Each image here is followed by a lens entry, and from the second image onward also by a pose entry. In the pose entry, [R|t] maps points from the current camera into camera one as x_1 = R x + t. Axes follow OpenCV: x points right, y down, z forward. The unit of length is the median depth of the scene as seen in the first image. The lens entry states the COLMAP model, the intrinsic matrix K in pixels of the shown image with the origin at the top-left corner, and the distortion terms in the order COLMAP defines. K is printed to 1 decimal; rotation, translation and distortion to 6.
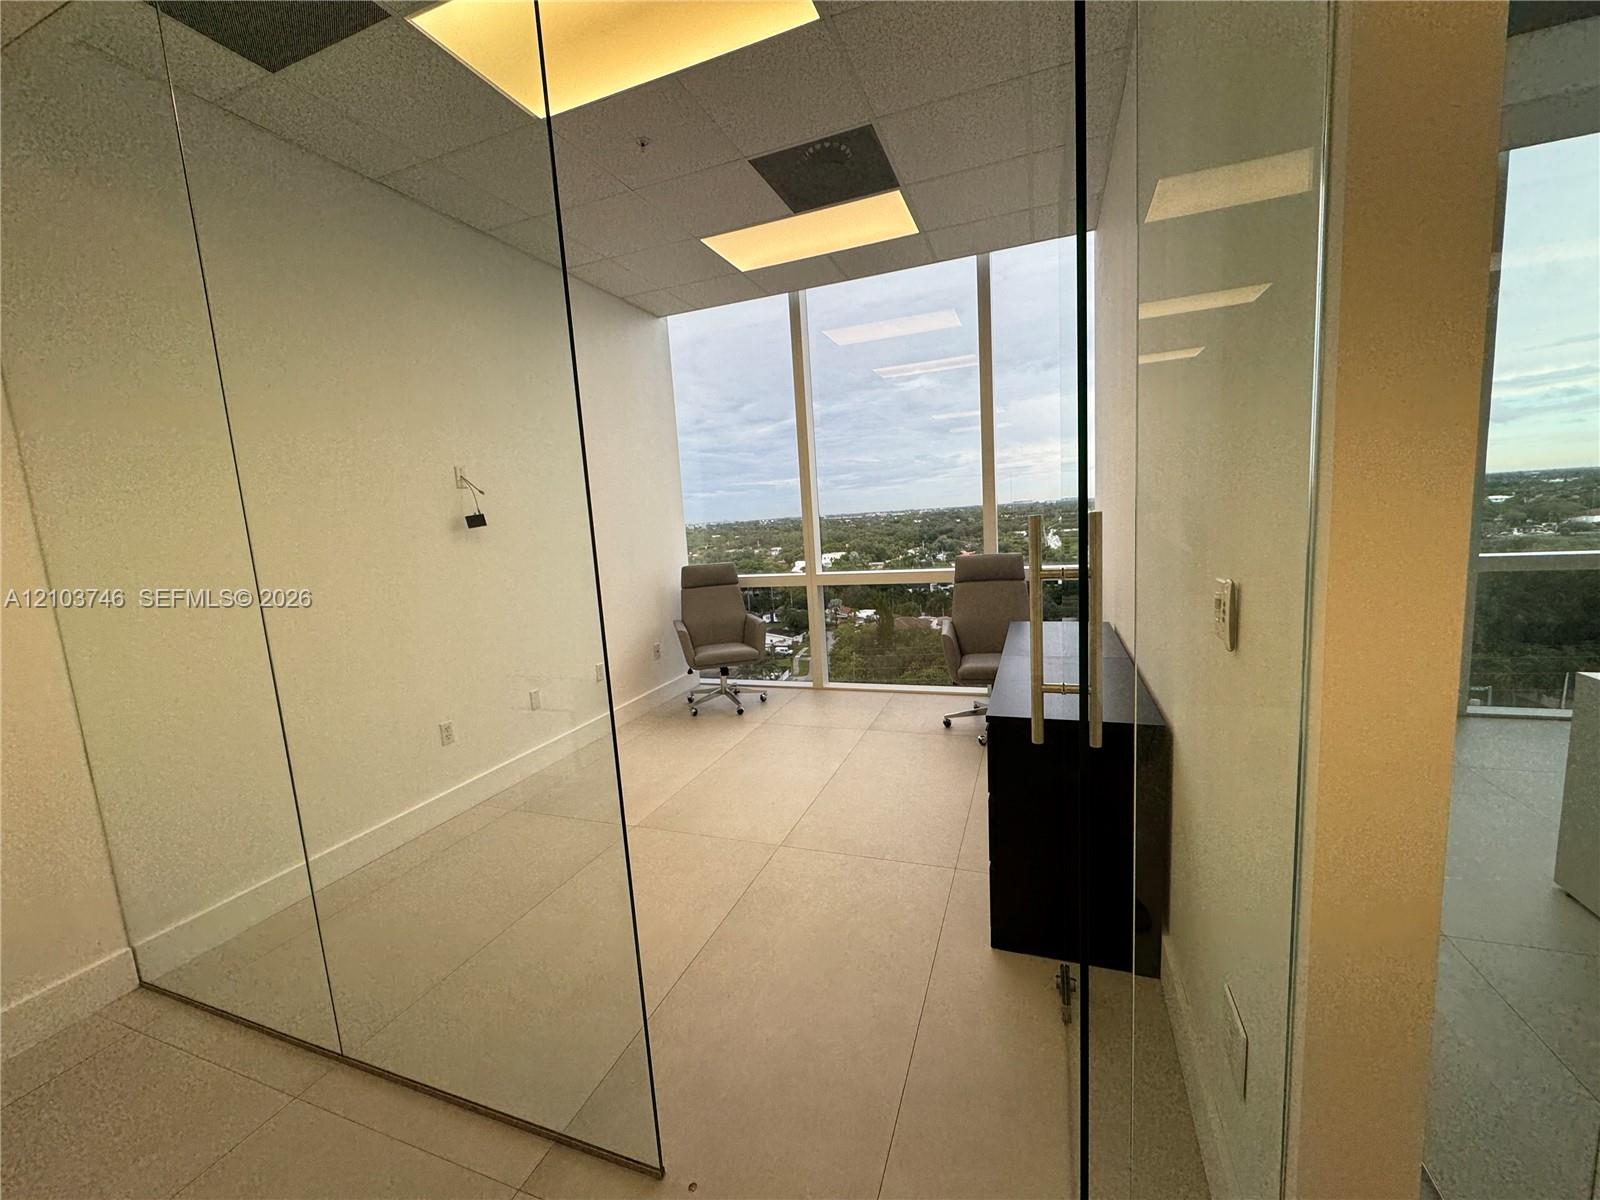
lens RADIAL K [[637.0, 0, 801.9], [0, 637.0, 599.8], [0, 0, 1]] dist [-0.003358, 0.000336]
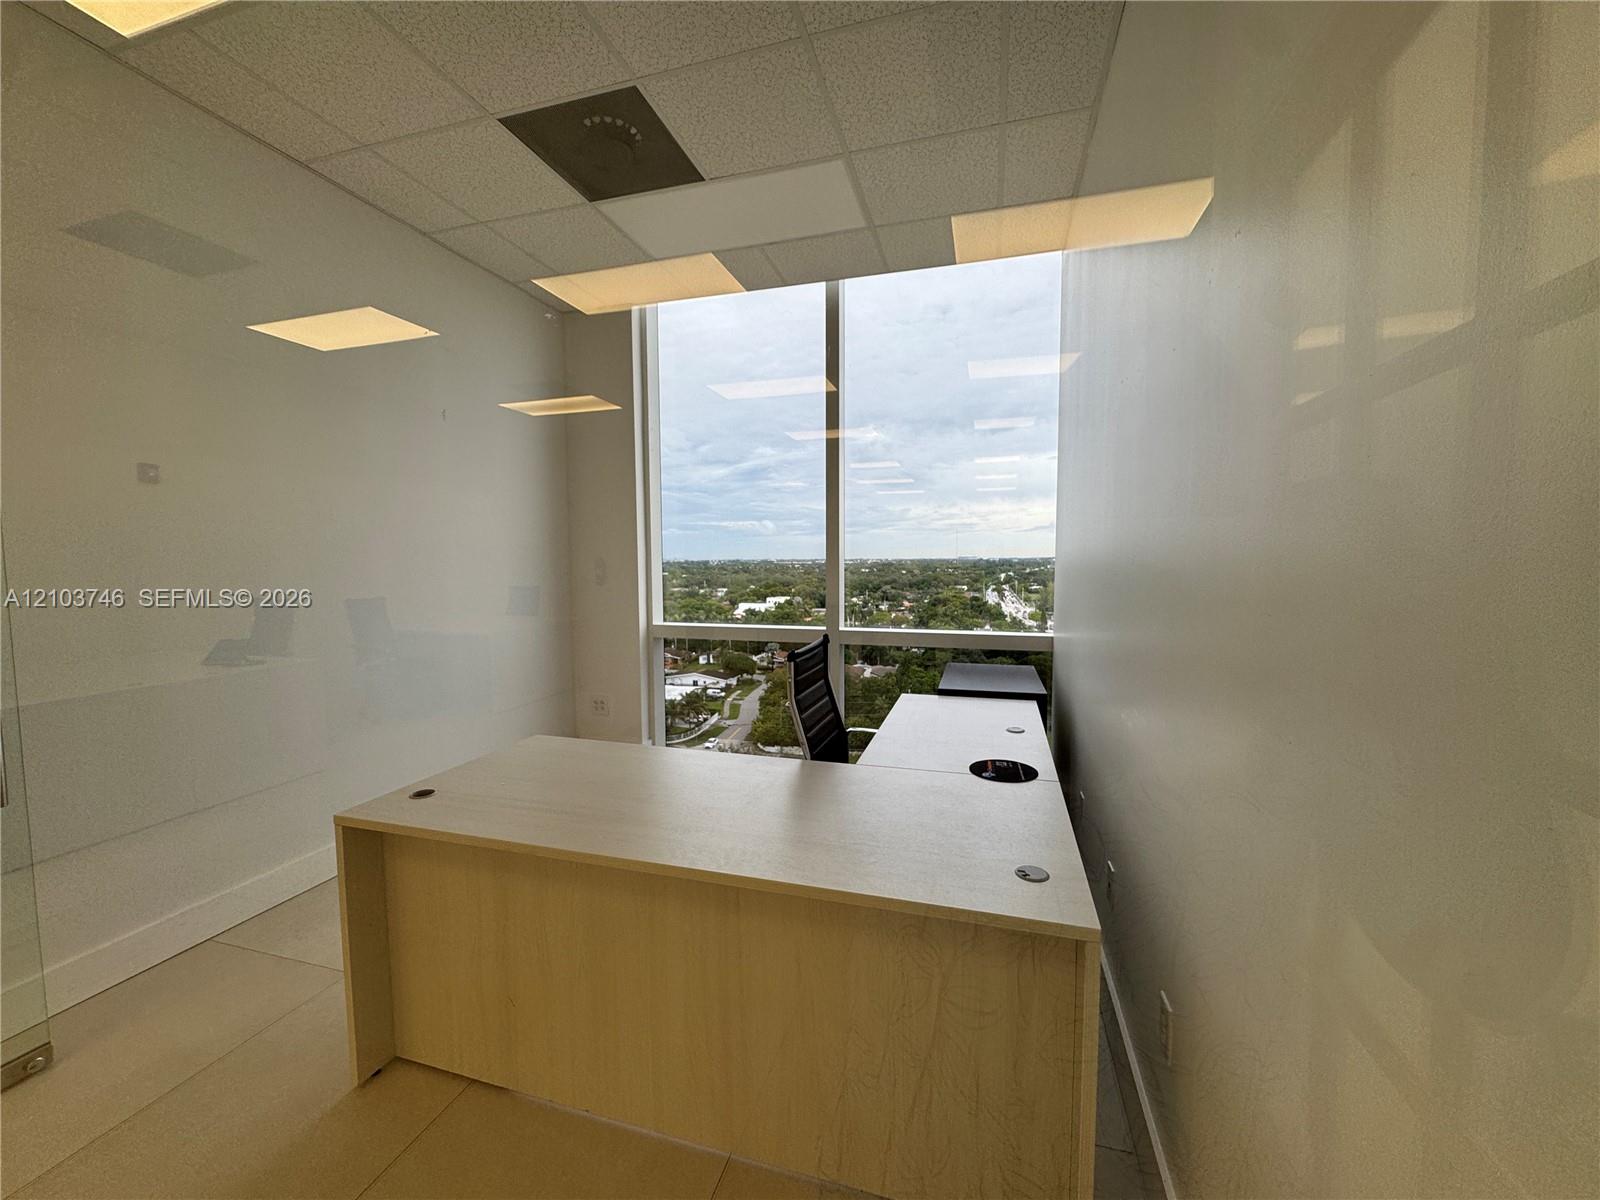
lens RADIAL K [[637.0, 0, 802.0], [0, 637.0, 598.9], [0, 0, 1]] dist [-0.003358, 0.000336]
pose [[0.995450, 0.053448, 0.078881, 0.680845], [-0.047789, 0.996262, -0.071965, -0.015979], [-0.082432, 0.067868, 0.994283, -0.073030]]
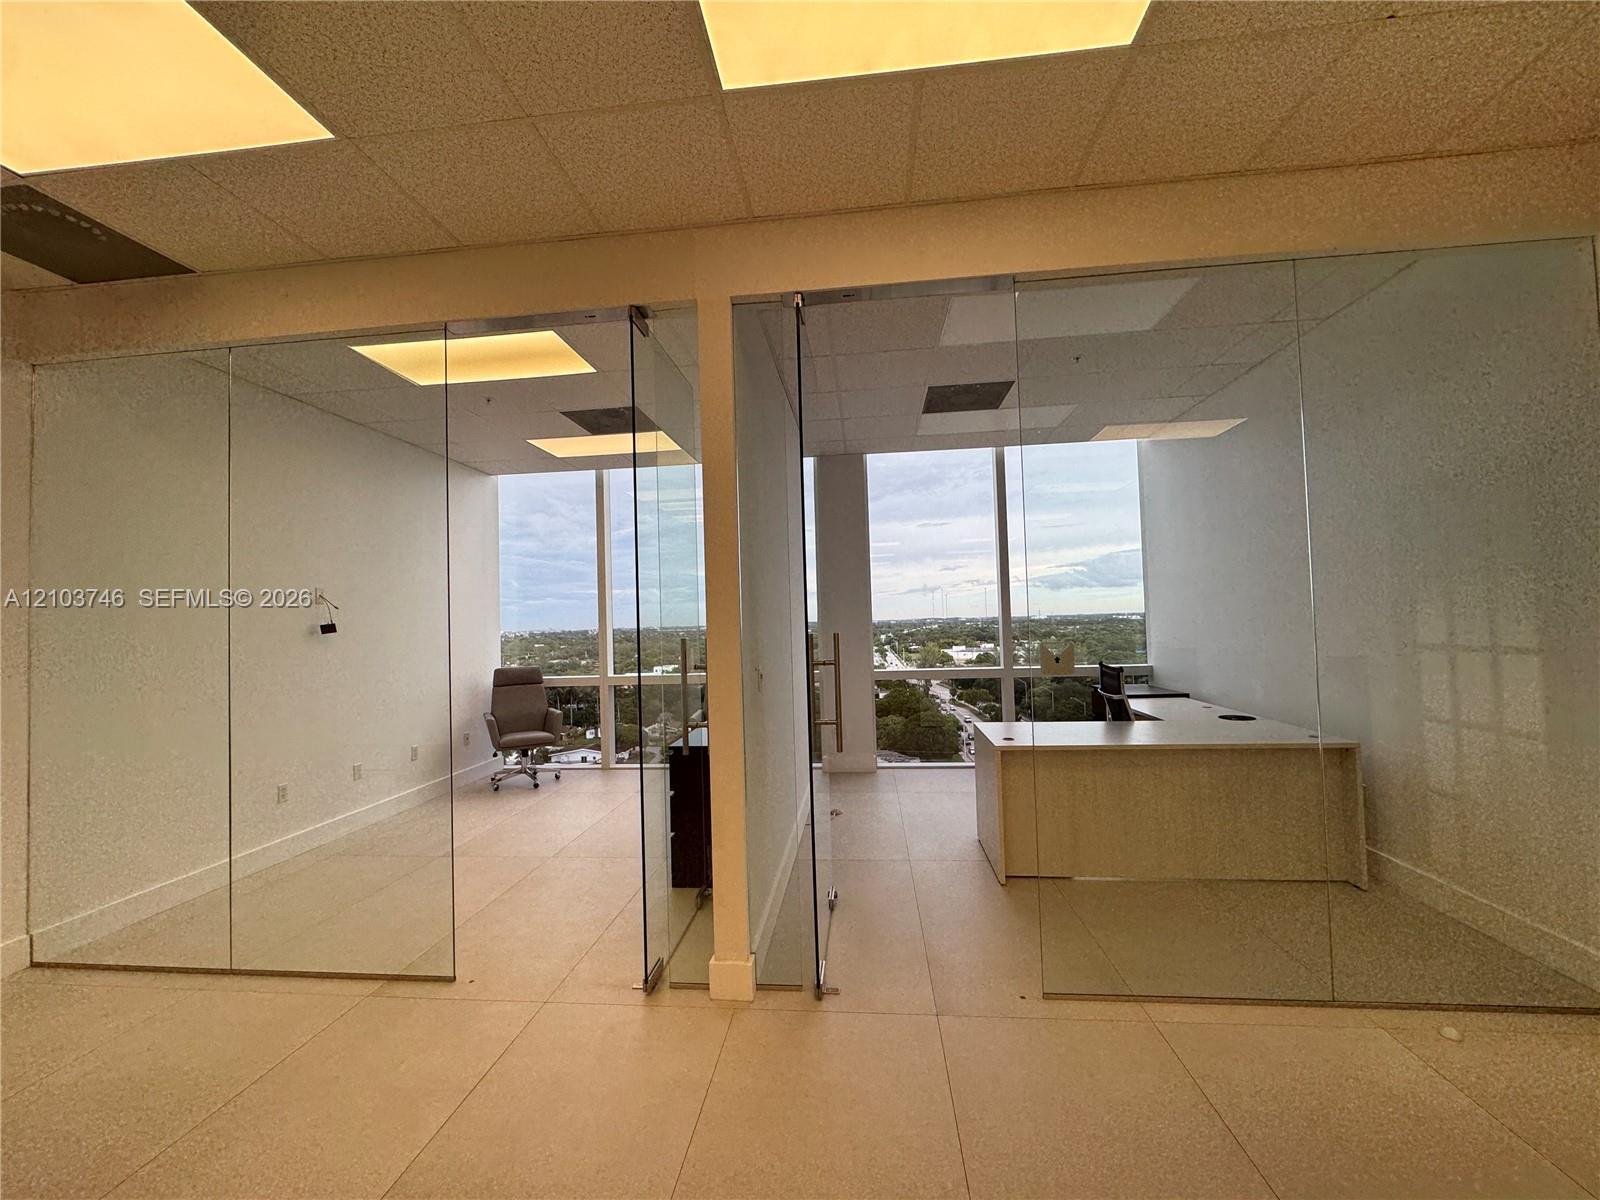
lens RADIAL K [[637.0, 0, 798.9], [0, 637.0, 602.6], [0, 0, 1]] dist [-0.003358, 0.000336]
pose [[0.967840, 0.041525, 0.248115, 0.072648], [0.001892, 0.985053, -0.172242, 0.036187], [-0.251559, 0.167172, 0.953295, -0.354506]]
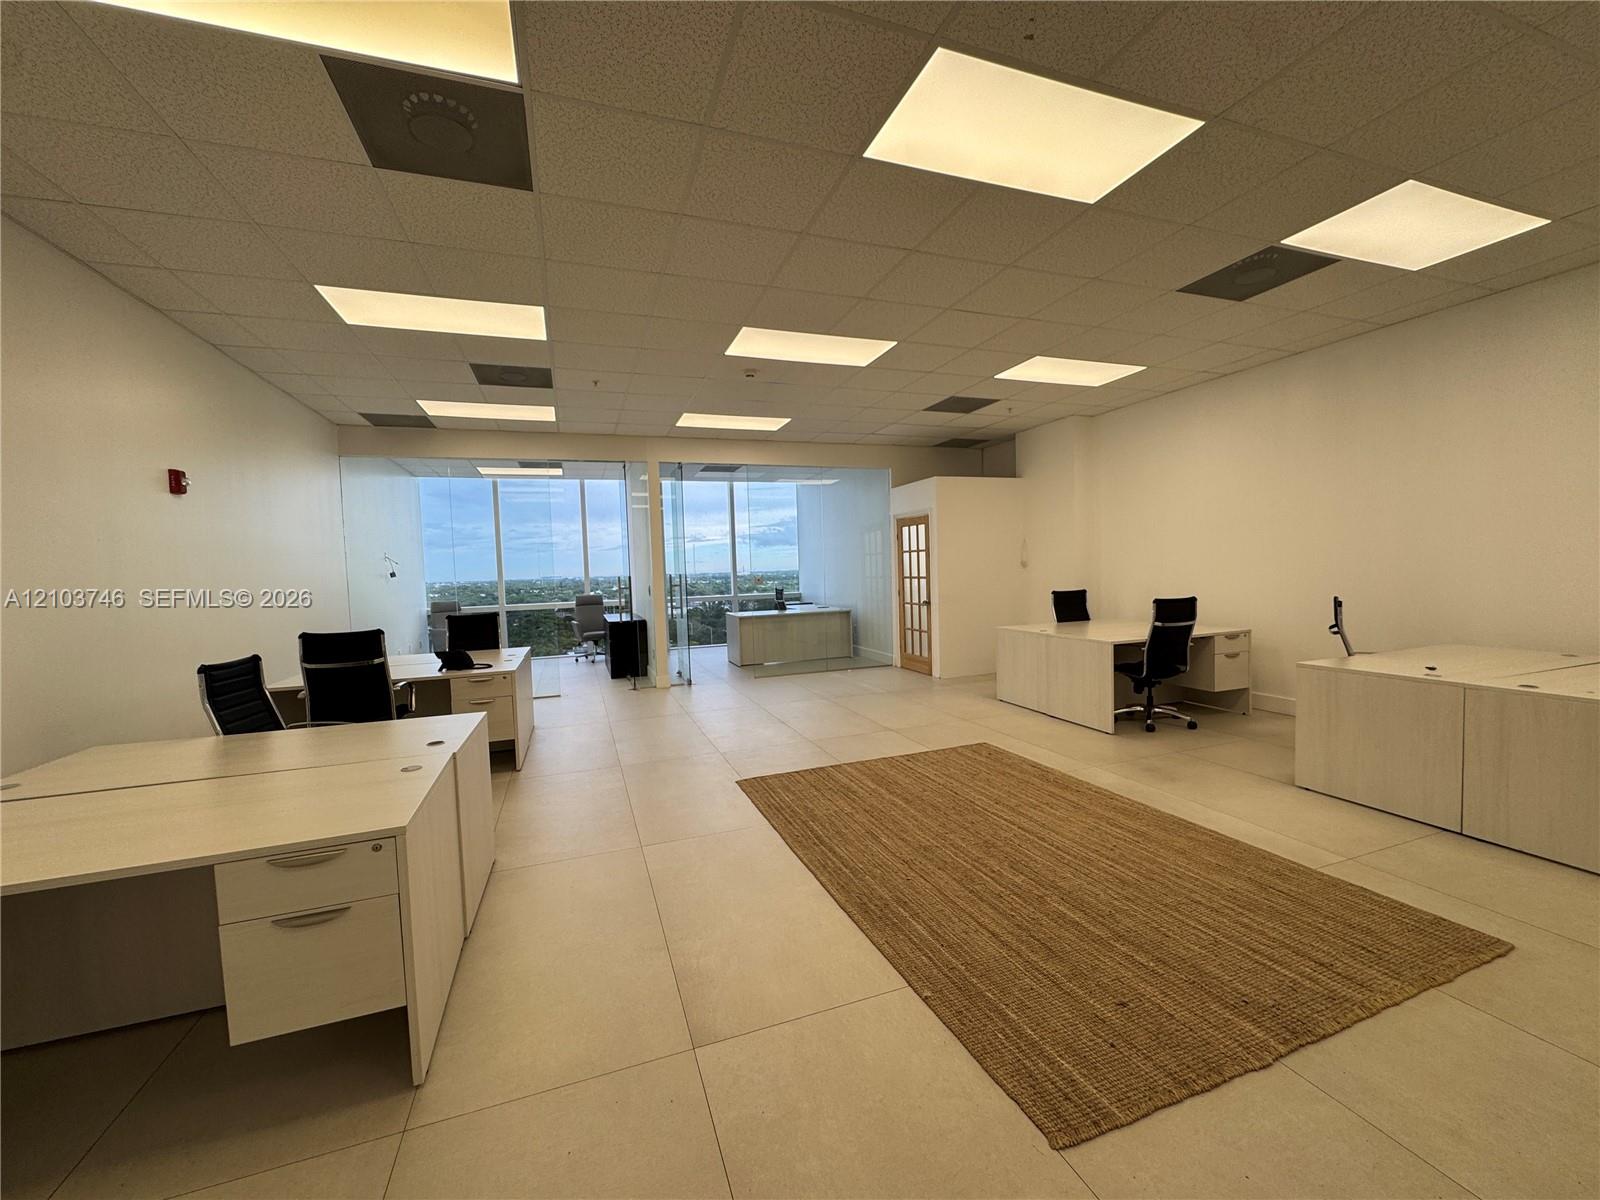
lens RADIAL K [[637.0, 0, 803.0], [0, 637.0, 605.1], [0, 0, 1]] dist [-0.003358, 0.000336]
pose [[0.760689, 0.002005, 0.649113, -0.611694], [0.069586, 0.993981, -0.084618, 0.210415], [-0.645376, 0.109537, 0.755971, -1.263419]]
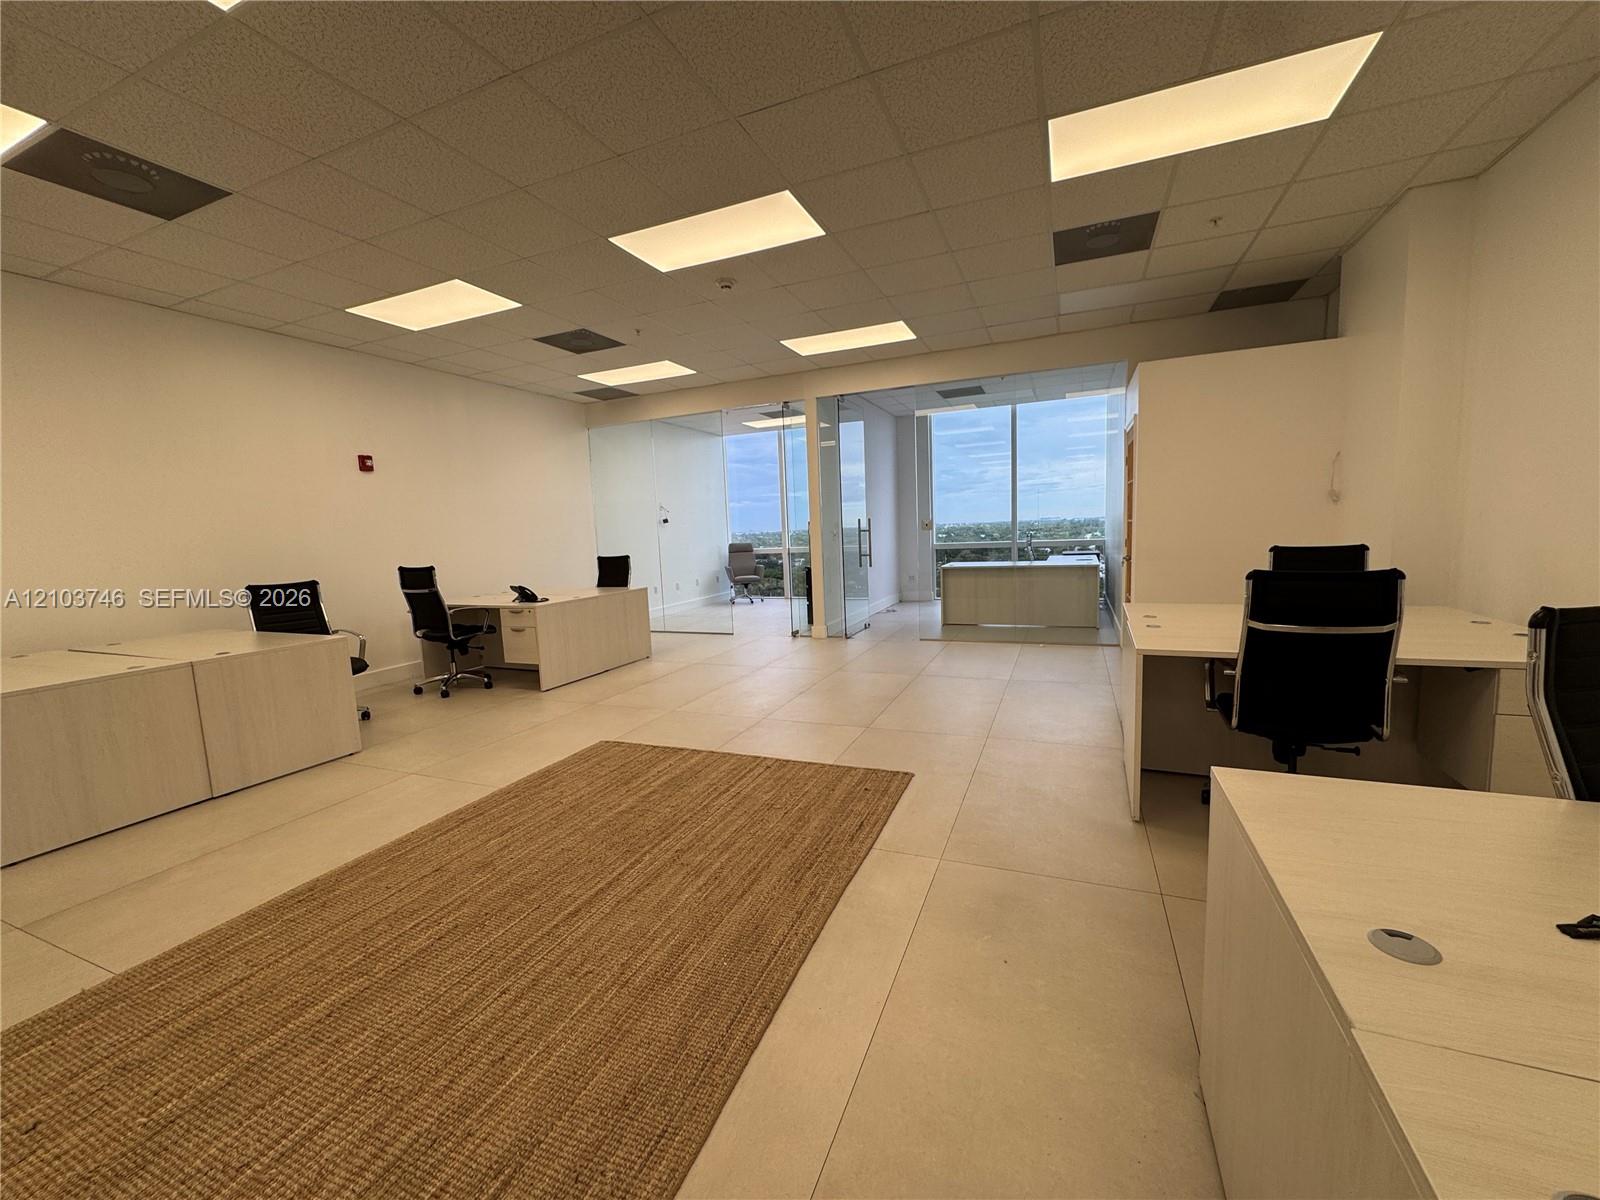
lens RADIAL K [[637.0, 0, 801.7], [0, 637.0, 604.6], [0, 0, 1]] dist [-0.003358, 0.000336]
pose [[0.998955, 0.027152, -0.036760, 0.171250], [-0.027546, 0.999568, -0.010252, 0.193134], [0.036466, 0.011254, 0.999272, -1.344529]]
